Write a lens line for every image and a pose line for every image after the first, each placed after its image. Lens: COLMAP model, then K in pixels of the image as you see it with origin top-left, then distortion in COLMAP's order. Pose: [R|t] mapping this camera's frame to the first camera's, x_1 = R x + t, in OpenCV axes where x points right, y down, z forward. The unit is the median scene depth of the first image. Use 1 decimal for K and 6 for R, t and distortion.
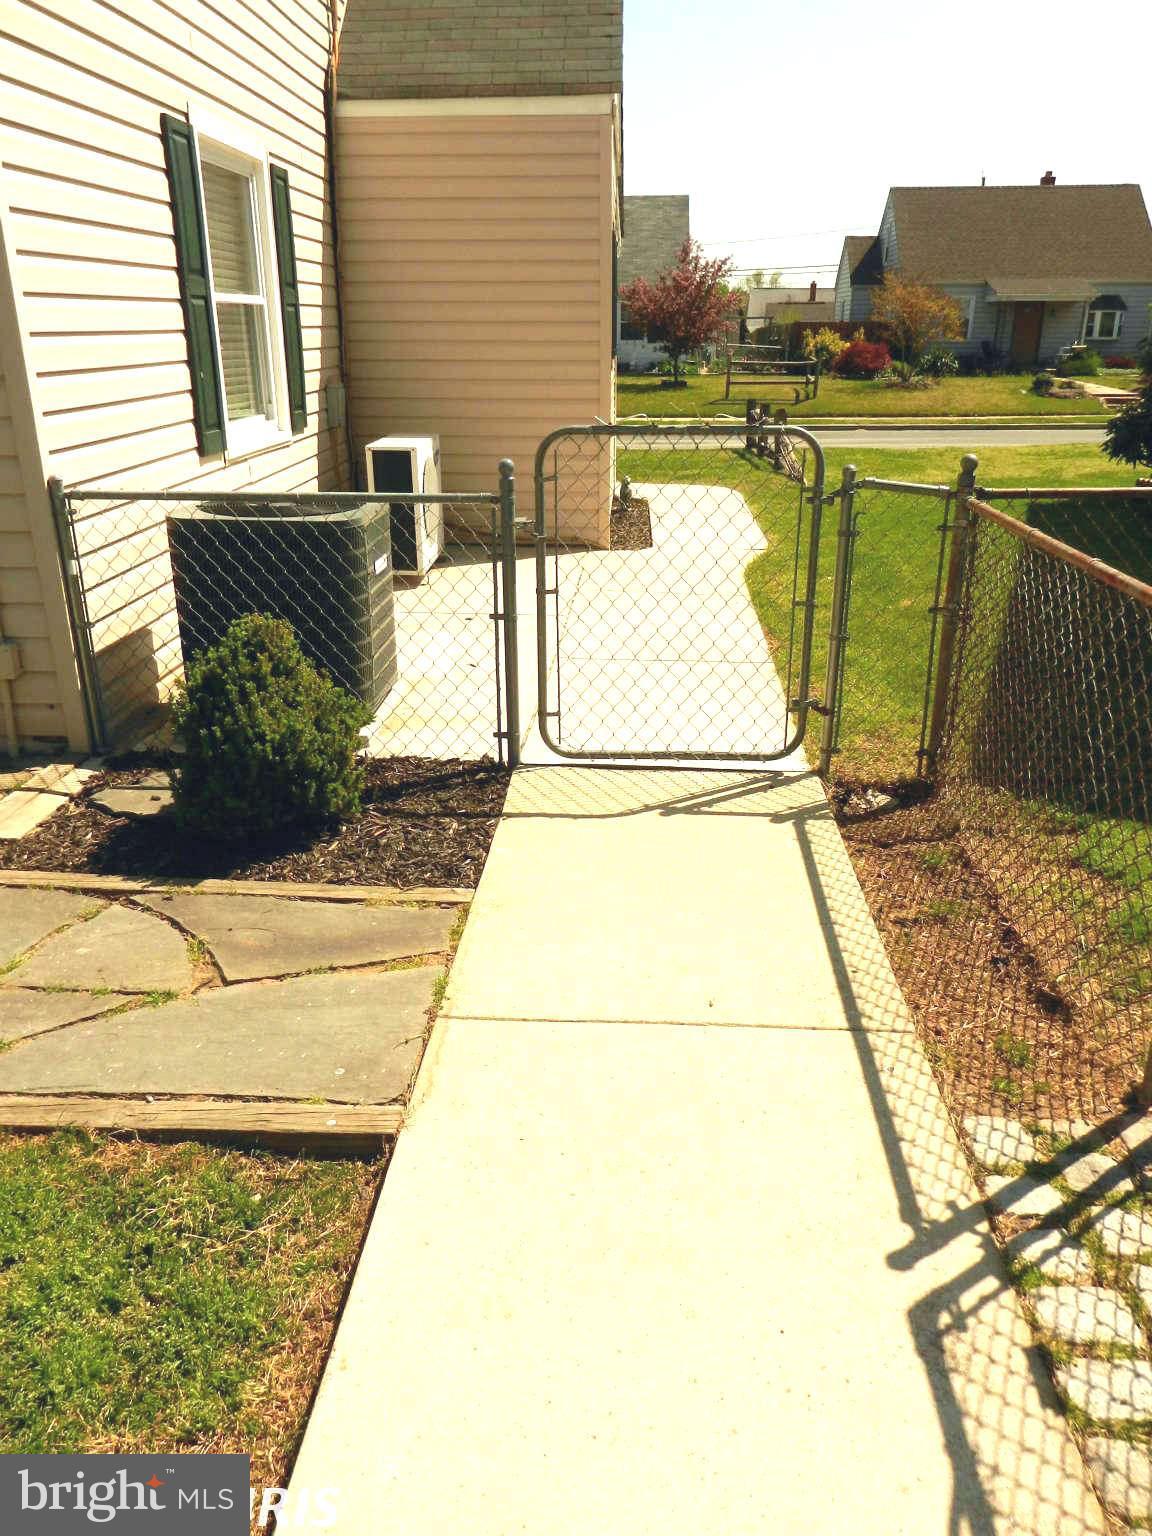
lens RADIAL K [[1158.8, 0, 583.1], [0, 1158.8, 769.7], [0, 0, 1]] dist [0.015015, -0.007517]
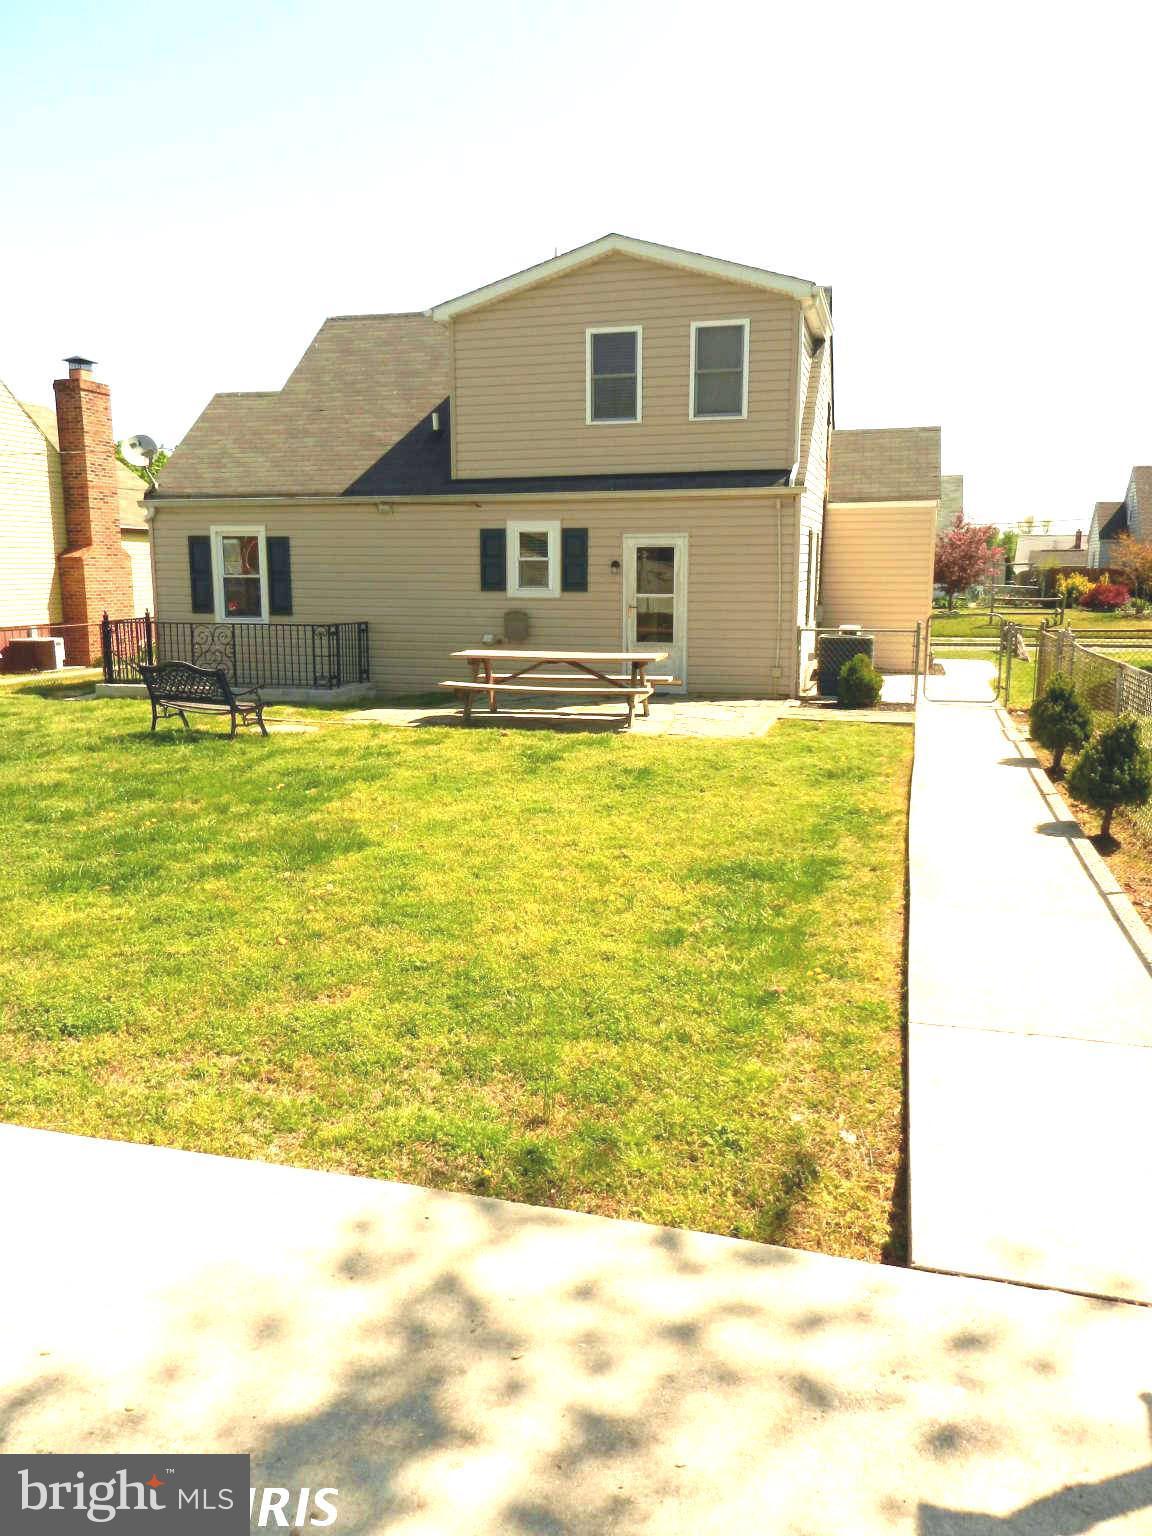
lens RADIAL K [[1158.8, 0, 569.7], [0, 1158.8, 772.6], [0, 0, 1]] dist [0.015015, -0.007517]
pose [[0.972913, 0.038797, -0.227894, -0.031444], [-0.080659, 0.980834, -0.177368, 0.107246], [0.216645, 0.190945, 0.957395, -0.305045]]
